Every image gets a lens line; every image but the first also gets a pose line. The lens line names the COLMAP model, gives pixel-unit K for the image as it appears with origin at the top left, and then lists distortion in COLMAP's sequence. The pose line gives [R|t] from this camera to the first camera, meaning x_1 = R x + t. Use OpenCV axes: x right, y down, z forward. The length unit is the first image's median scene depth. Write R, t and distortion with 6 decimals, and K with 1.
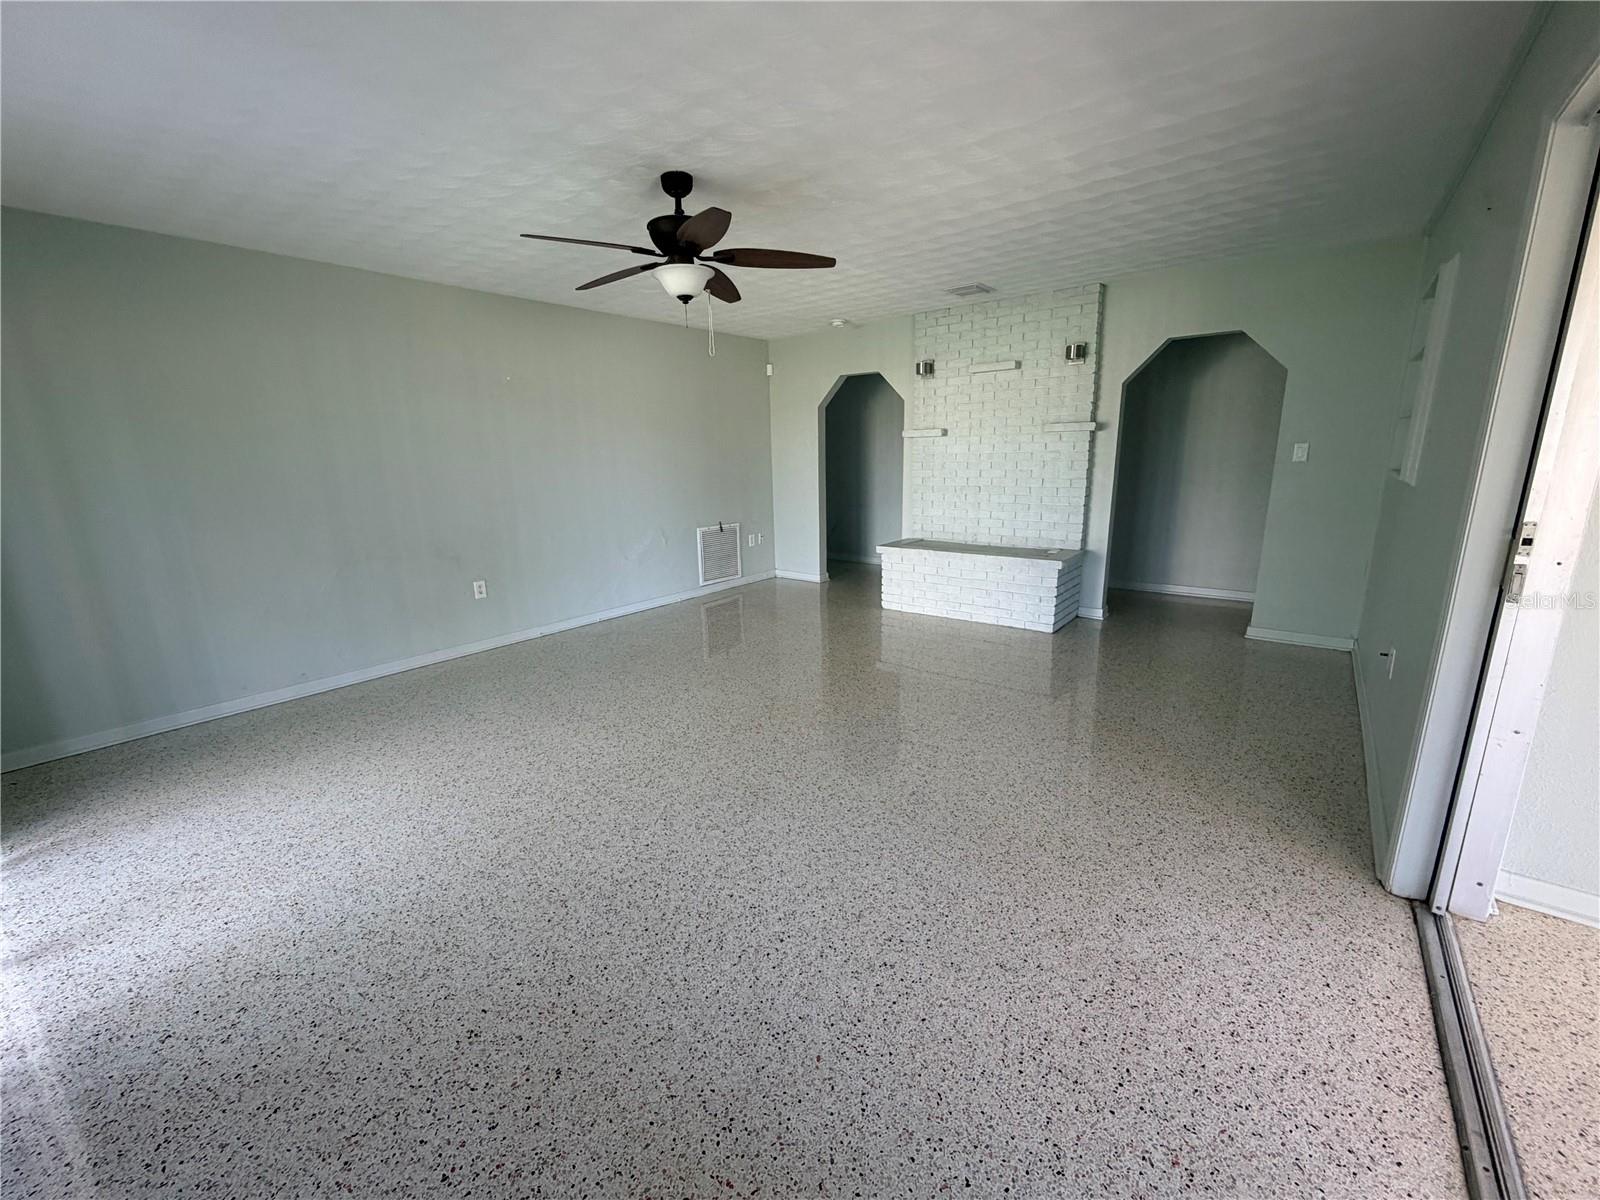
lens RADIAL K [[638.1, 0, 798.9], [0, 638.1, 602.7], [0, 0, 1]] dist [0.000667, -0.000145]
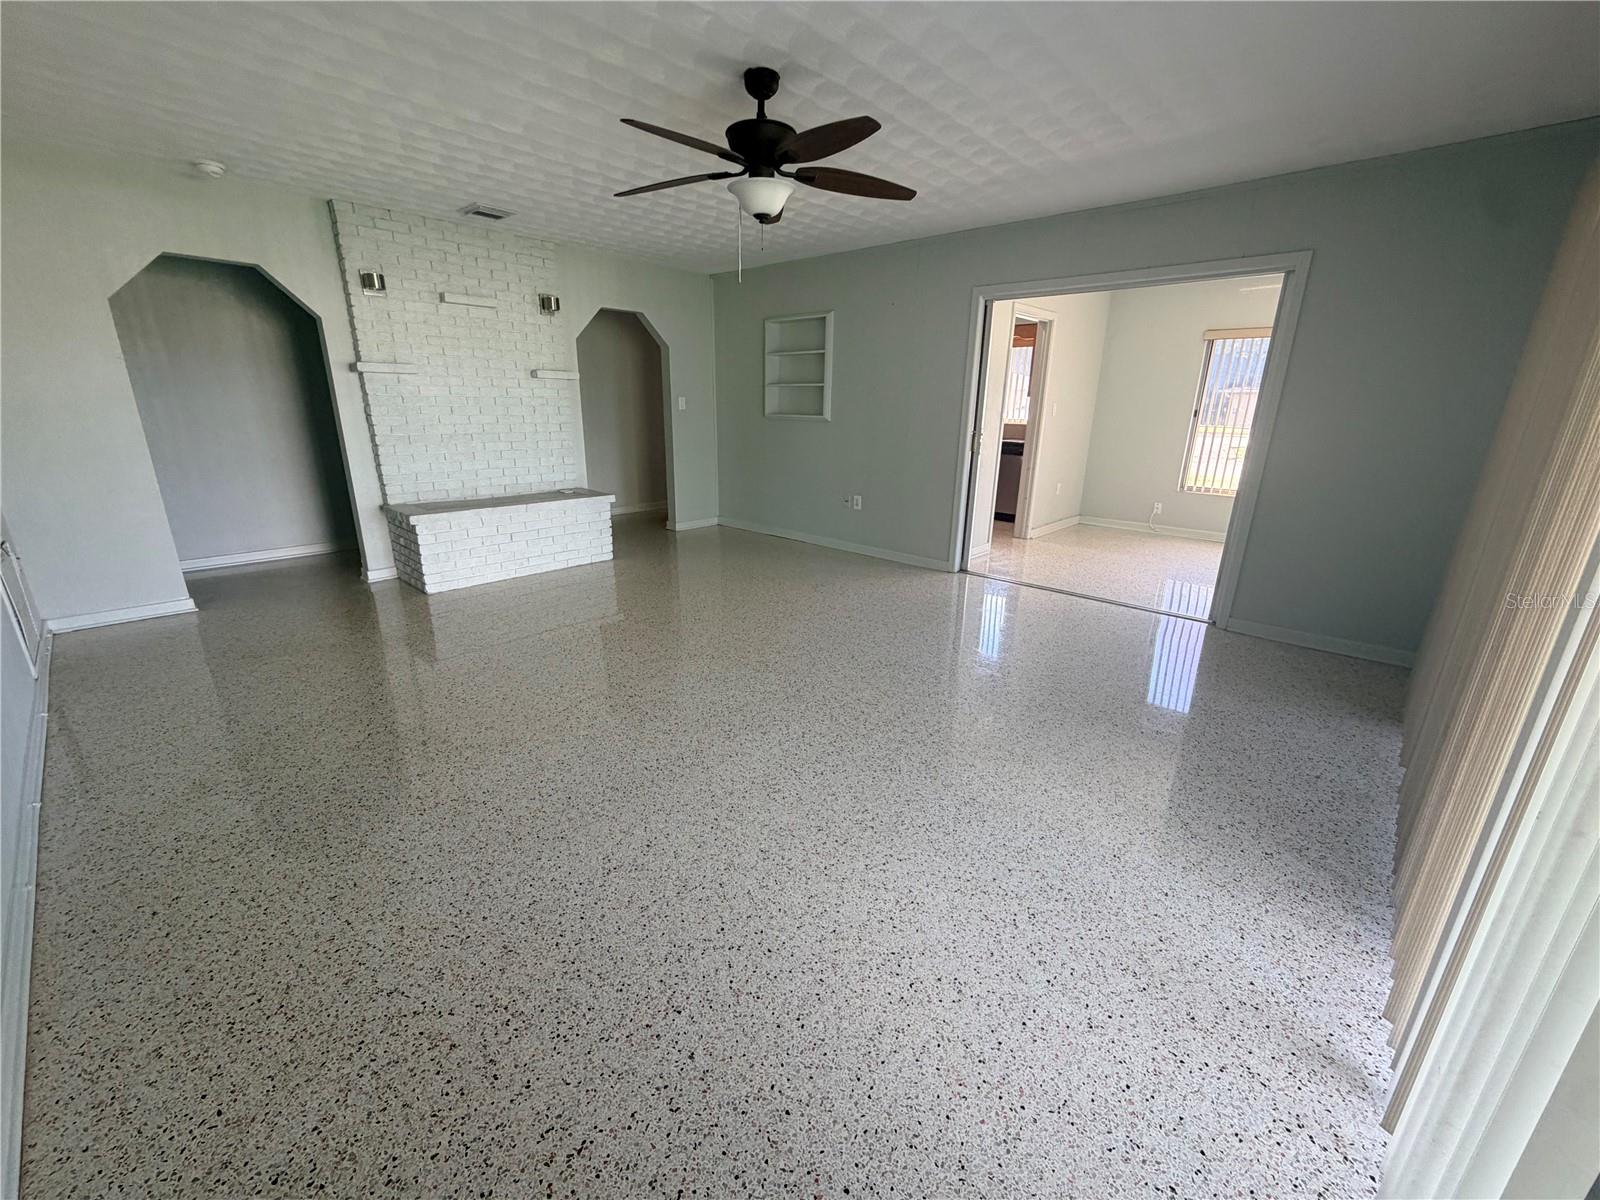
lens RADIAL K [[638.1, 0, 796.9], [0, 638.1, 598.6], [0, 0, 1]] dist [0.000667, -0.000145]
pose [[0.073968, -0.271656, 0.959548, -0.688830], [0.212005, 0.944473, 0.251045, -0.101699], [-0.974465, 0.184860, 0.127454, 0.533592]]
